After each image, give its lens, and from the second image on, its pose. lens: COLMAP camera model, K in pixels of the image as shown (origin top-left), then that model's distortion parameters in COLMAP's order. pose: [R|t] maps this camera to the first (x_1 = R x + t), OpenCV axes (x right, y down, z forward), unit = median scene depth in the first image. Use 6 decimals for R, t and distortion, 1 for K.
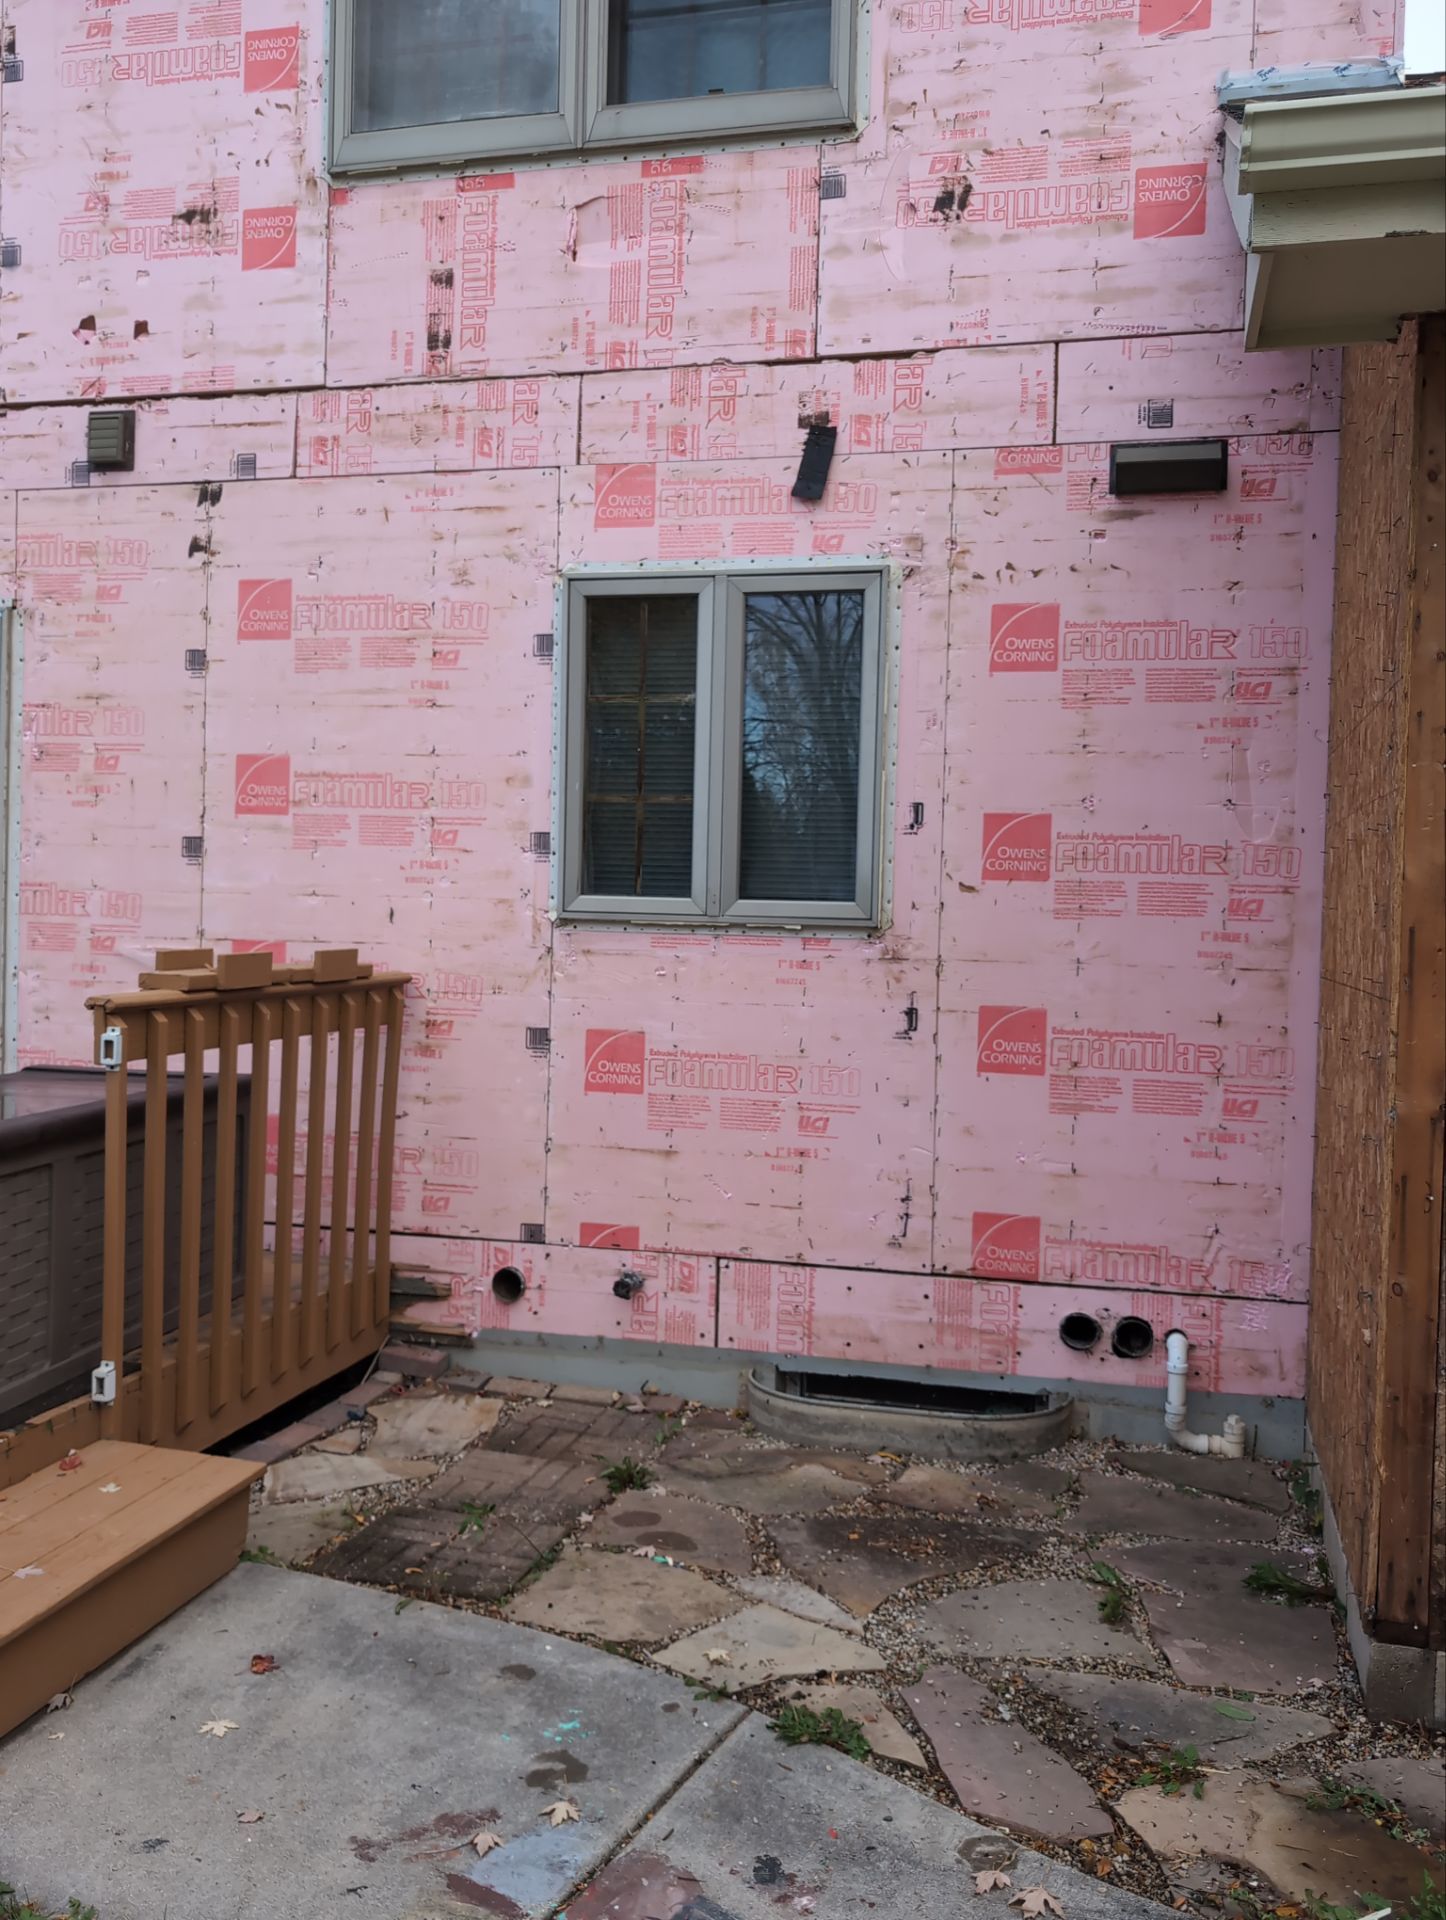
lens RADIAL K [[1626.7, 0, 726.9], [0, 1626.7, 950.9], [0, 0, 1]] dist [0.000447, 0.013860]
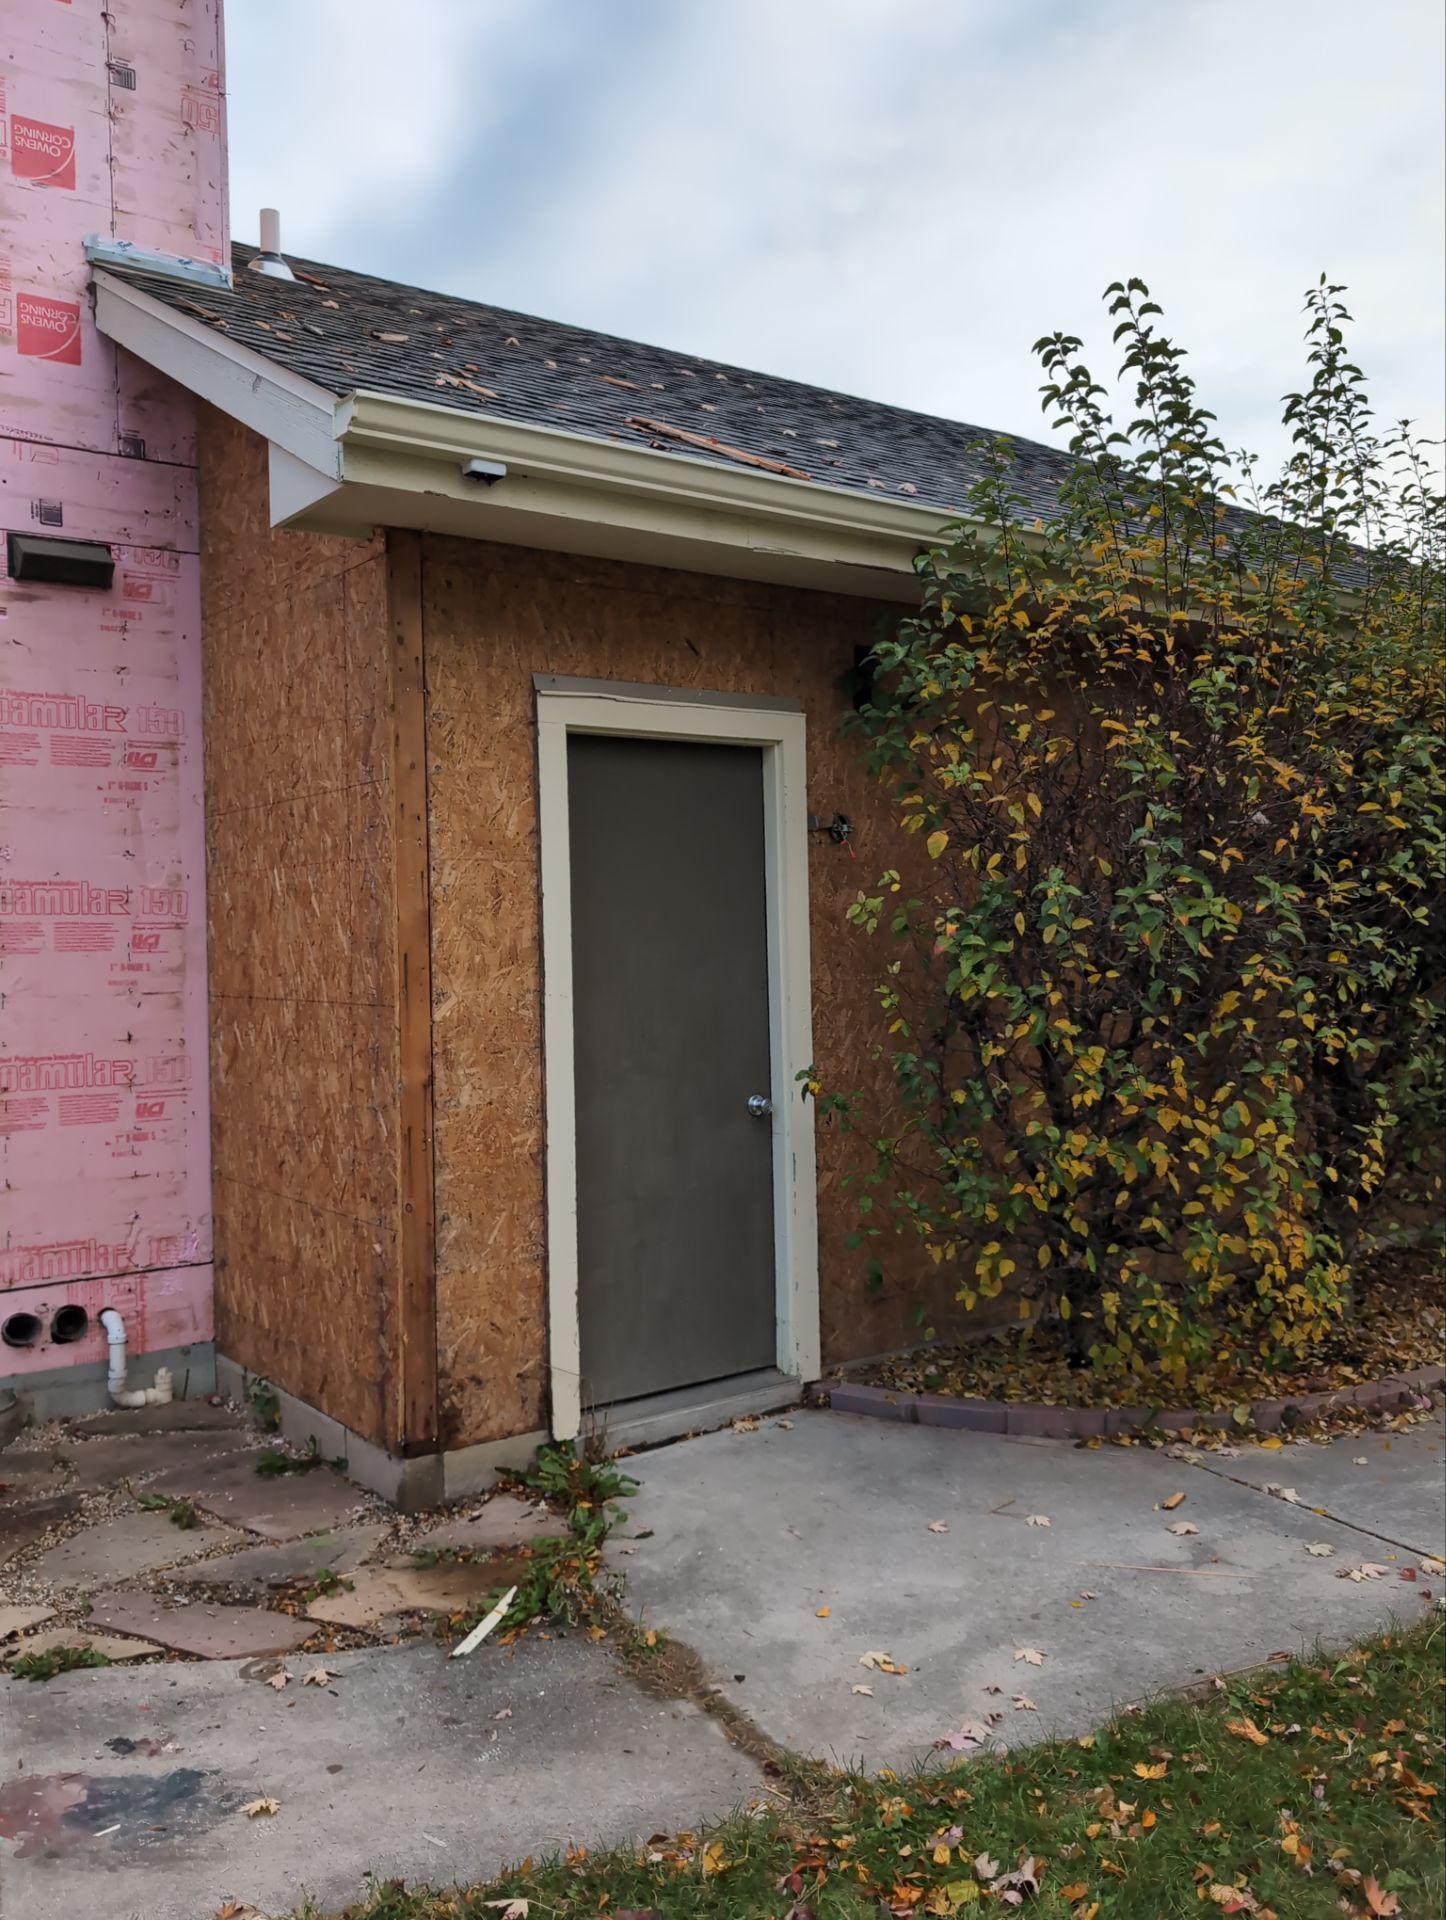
lens RADIAL K [[1626.7, 0, 720.5], [0, 1626.7, 947.5], [0, 0, 1]] dist [0.000447, 0.013860]
pose [[0.631283, -0.040624, 0.774488, -0.158995], [0.050245, 0.998672, 0.011429, -0.006979], [-0.773923, 0.031700, 0.632486, -0.036982]]
